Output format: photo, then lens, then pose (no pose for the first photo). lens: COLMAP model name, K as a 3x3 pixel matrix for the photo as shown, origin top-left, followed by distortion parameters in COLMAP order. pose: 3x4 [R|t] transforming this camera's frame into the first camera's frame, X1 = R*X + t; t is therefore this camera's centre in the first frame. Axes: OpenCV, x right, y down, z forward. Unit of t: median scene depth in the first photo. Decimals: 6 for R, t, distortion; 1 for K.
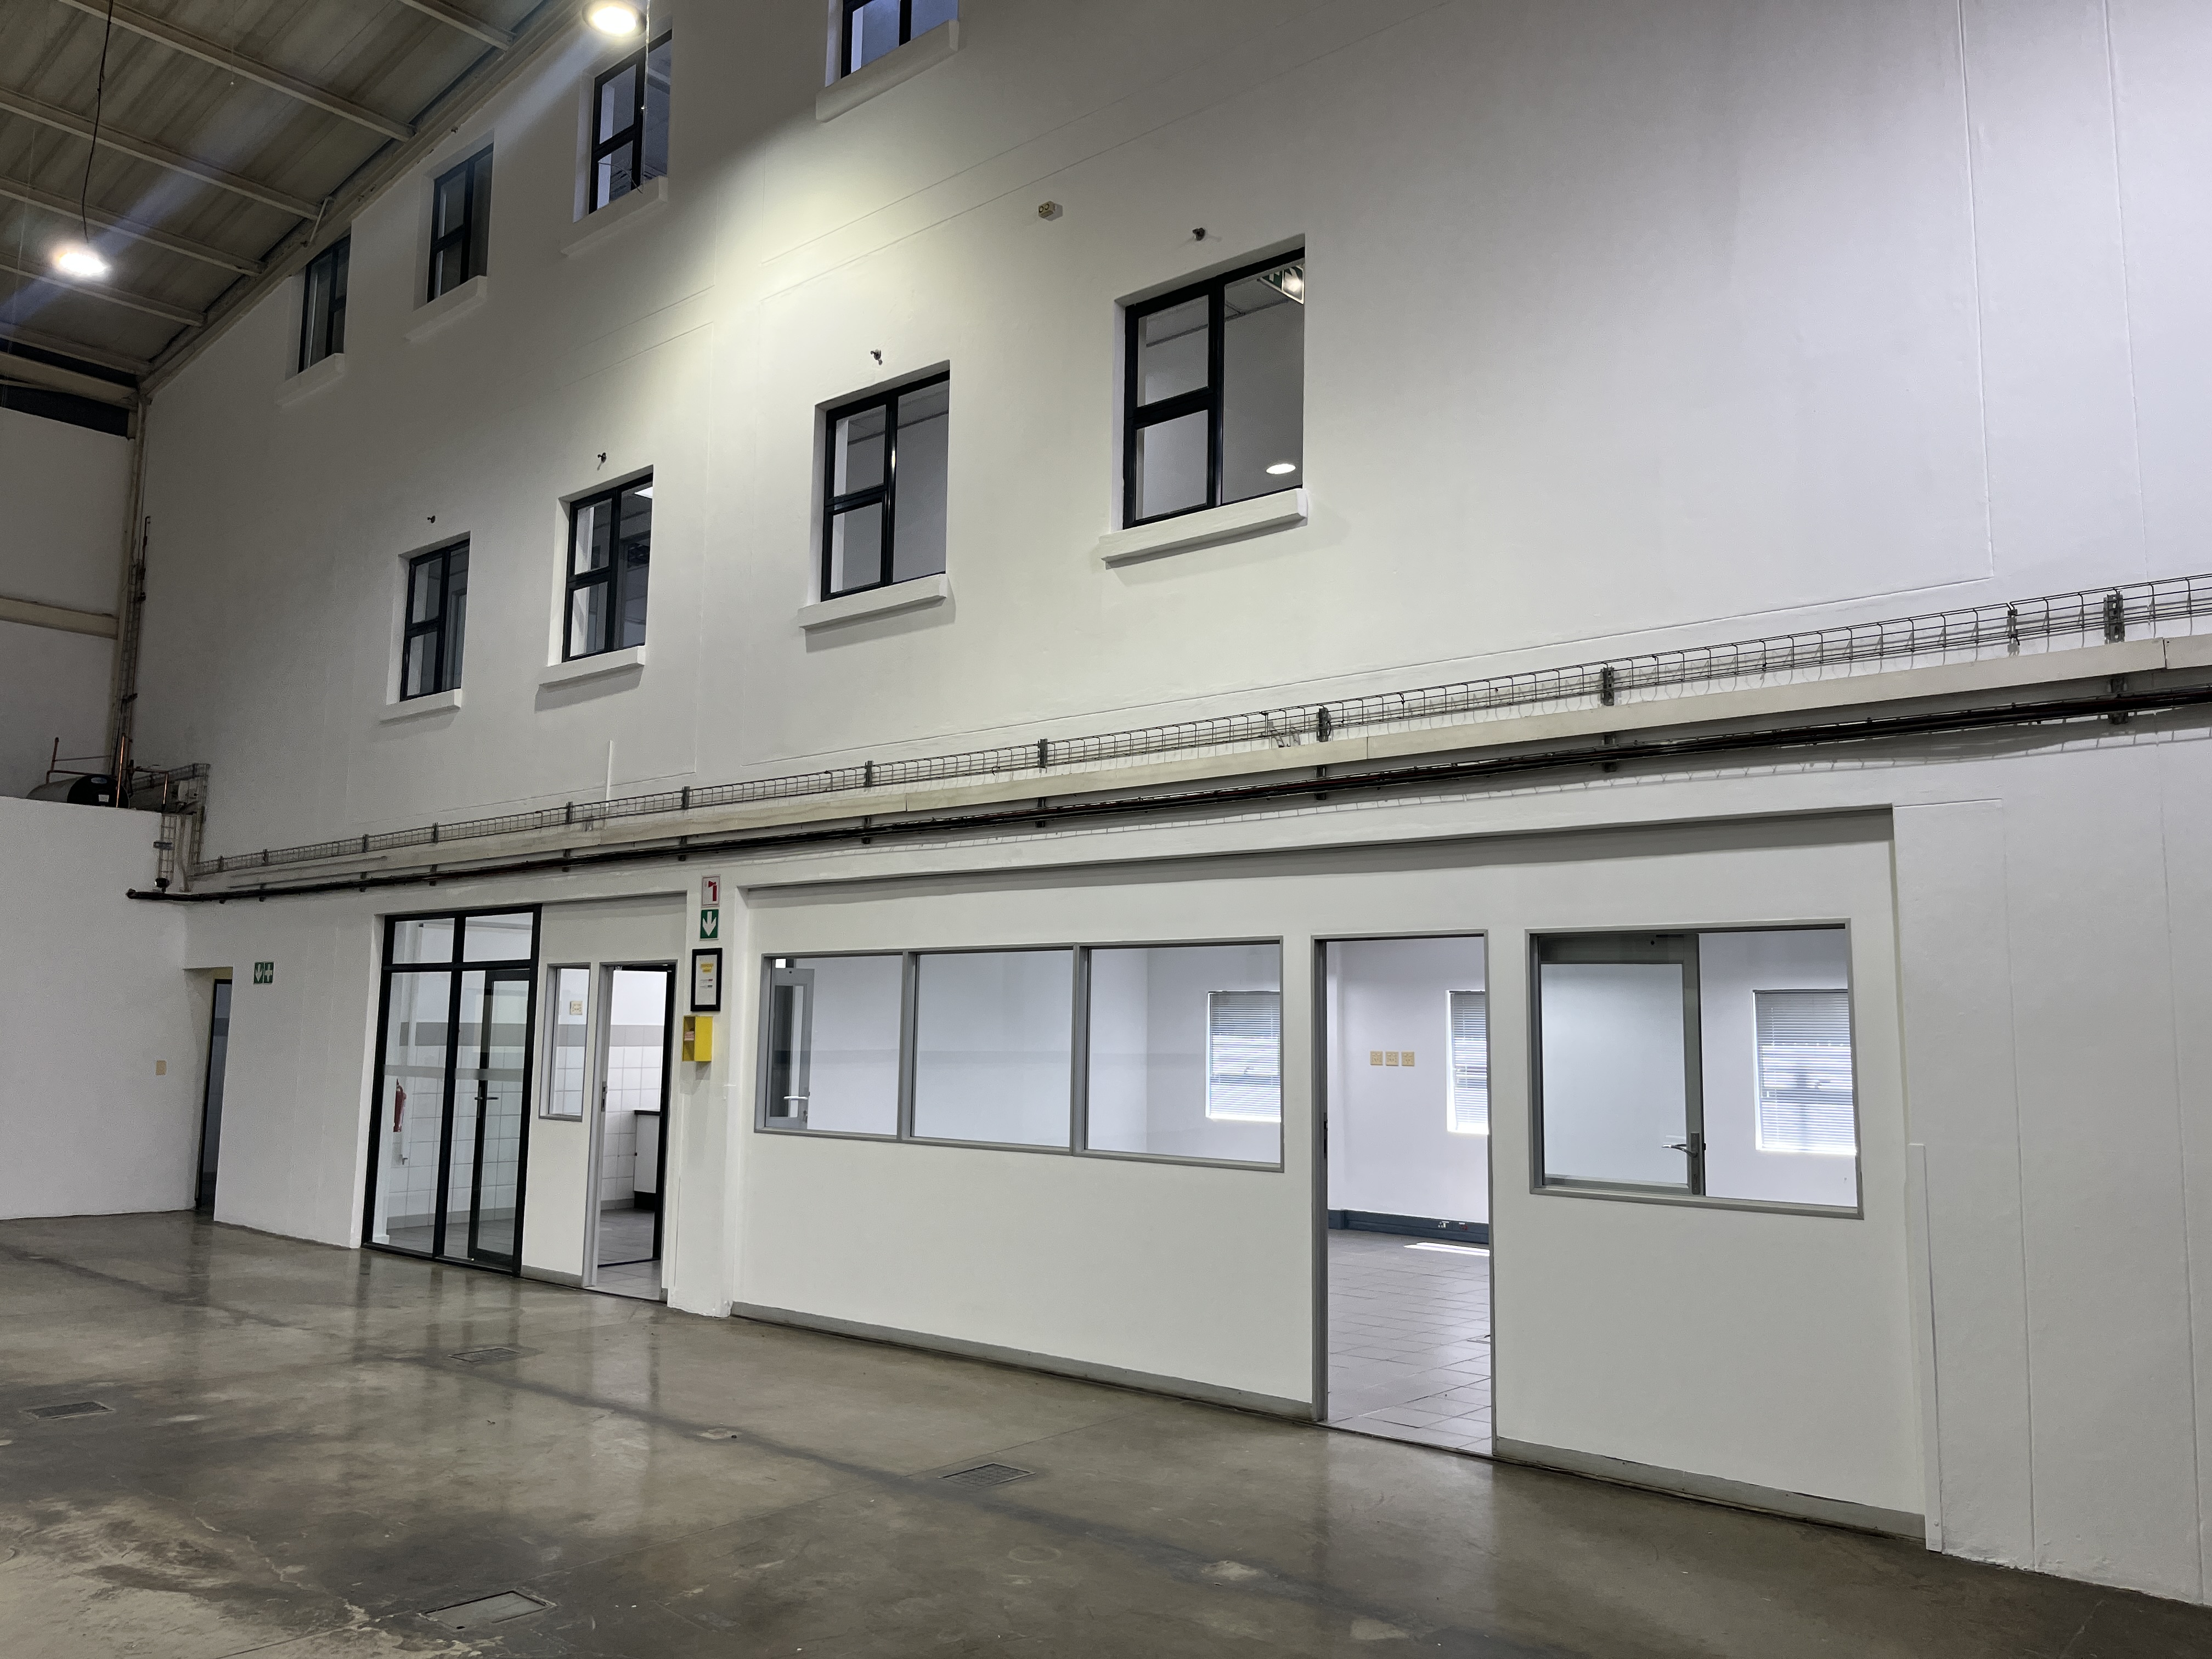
lens RADIAL K [[1684.4, 0, 1109.2], [0, 1684.4, 823.7], [0, 0, 1]] dist [0.020127, -0.005732]
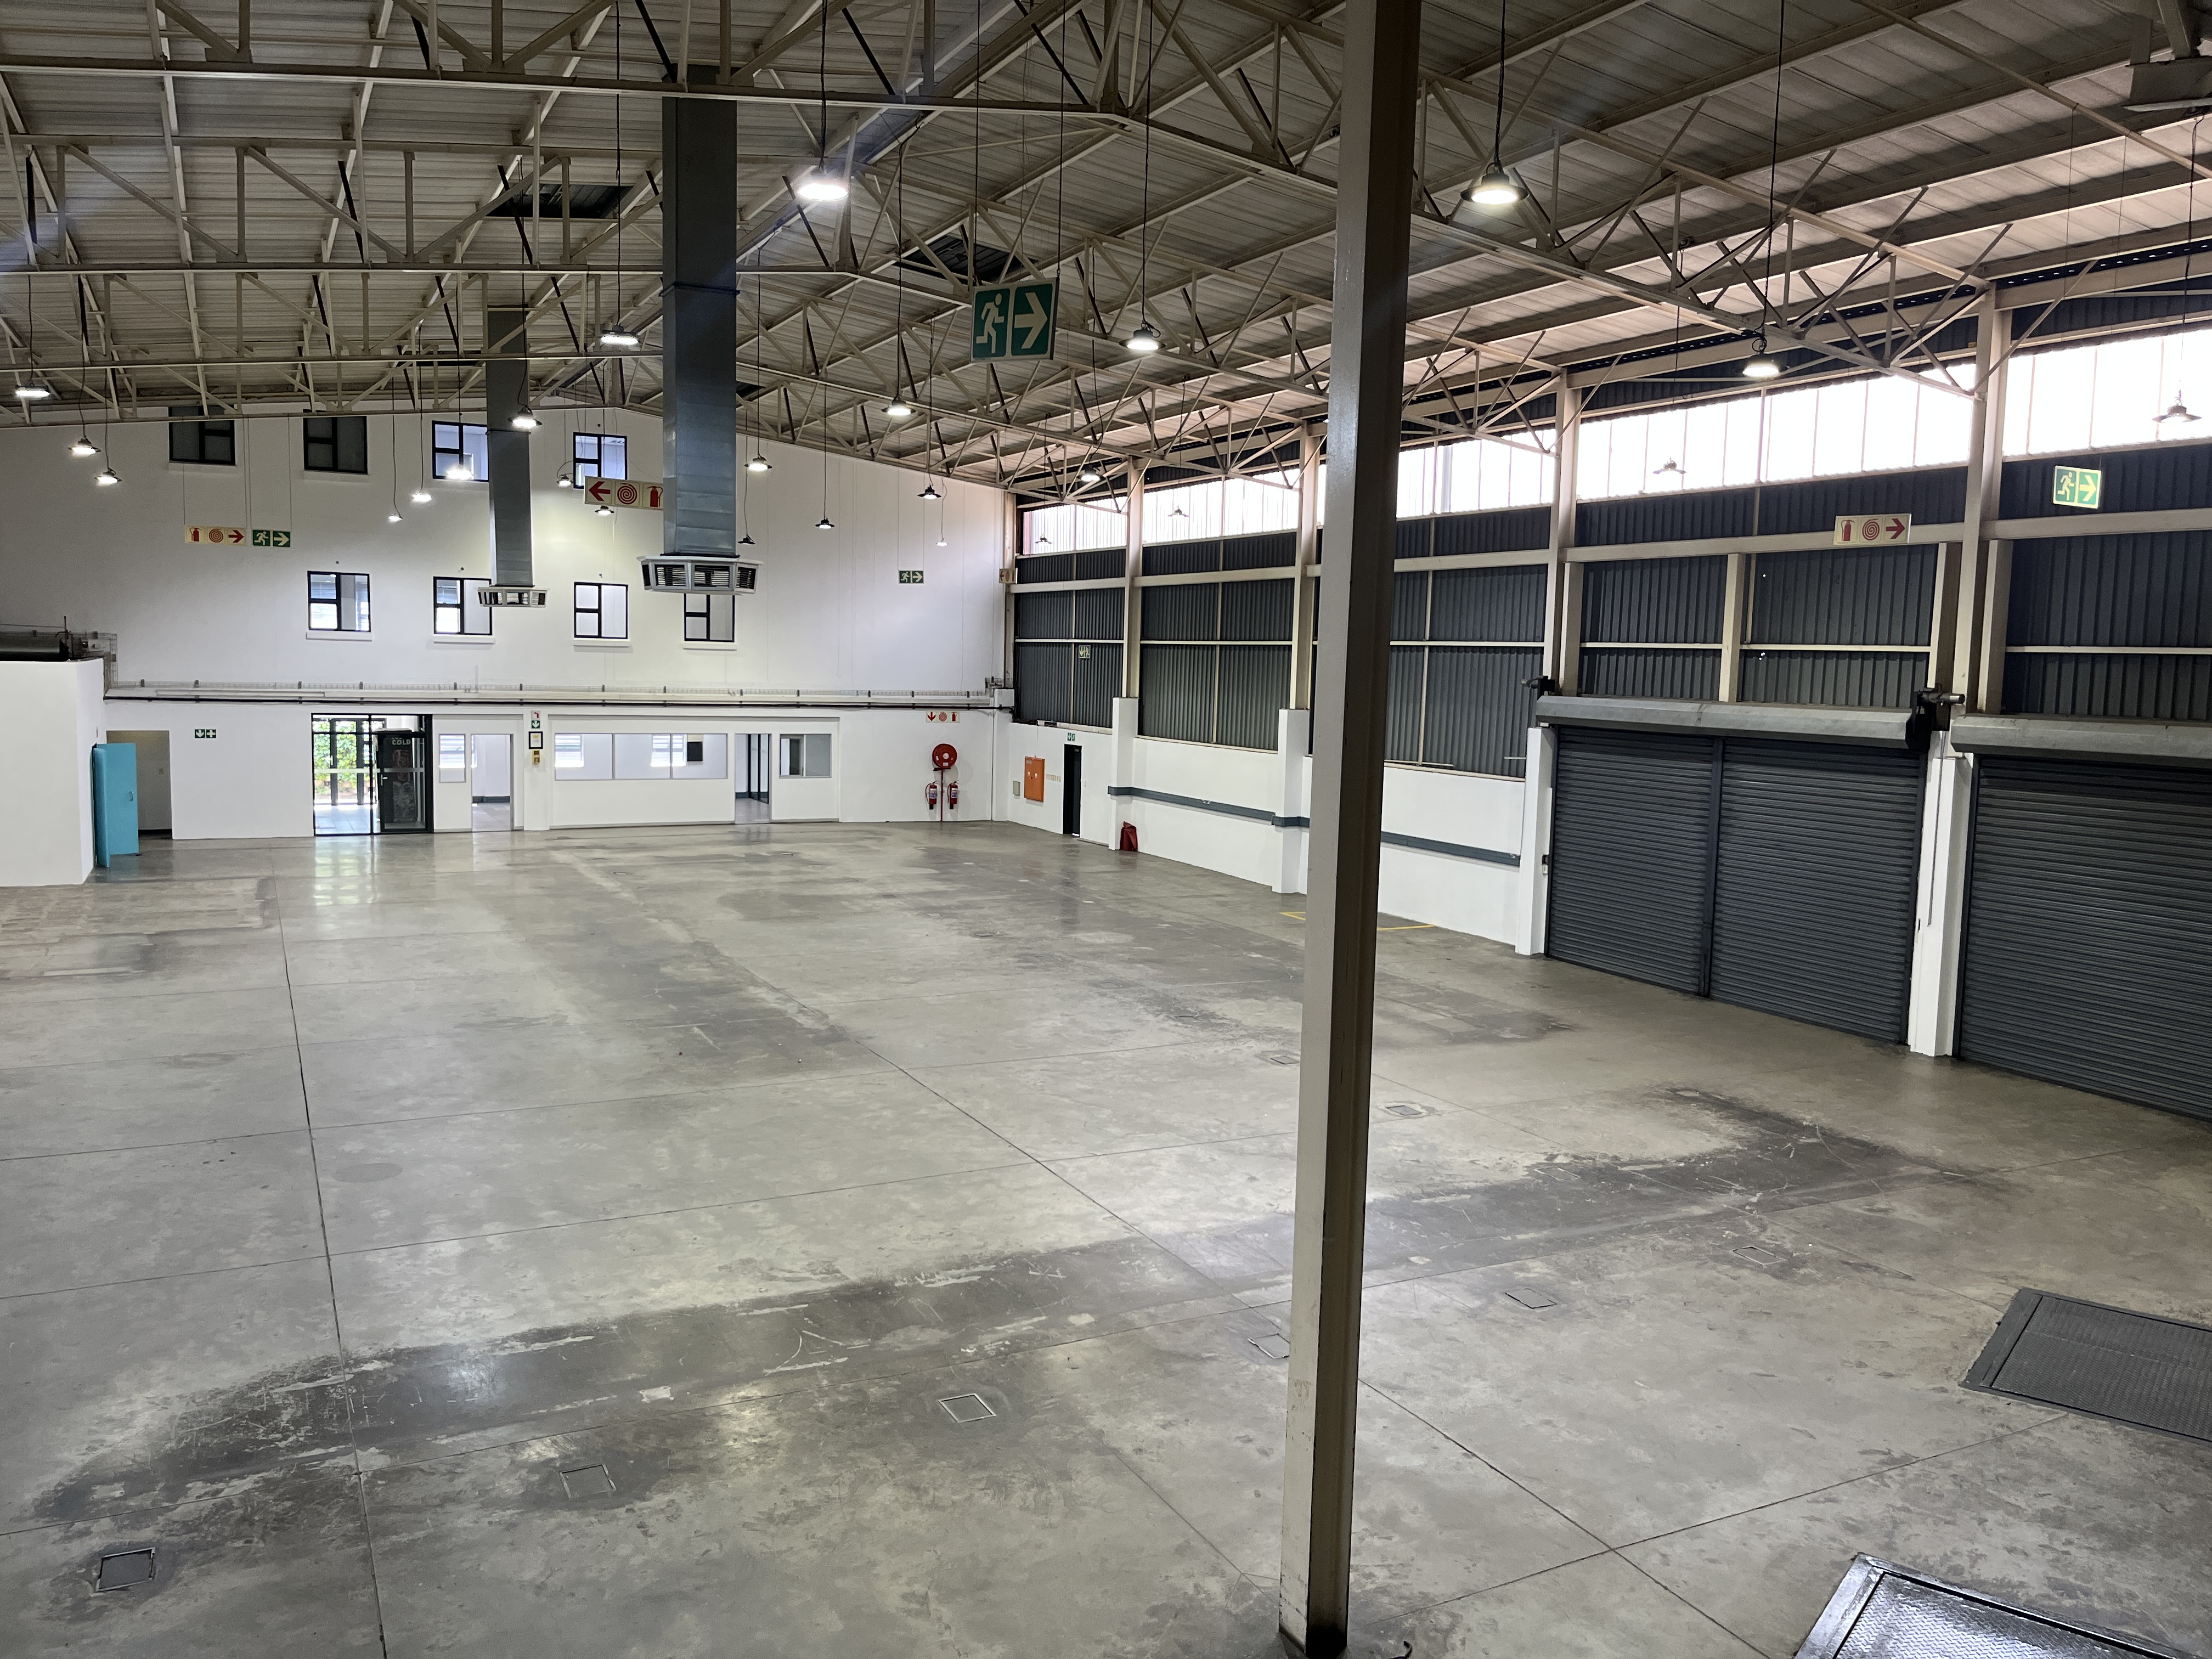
lens RADIAL K [[1684.4, 0, 1109.2], [0, 1684.4, 823.7], [0, 0, 1]] dist [0.020127, -0.005732]
pose [[0.363699, -0.095332, 0.926626, -3.381107], [-0.133915, 0.979066, 0.153288, -0.480797], [-0.921841, -0.179839, 0.343319, -1.483137]]
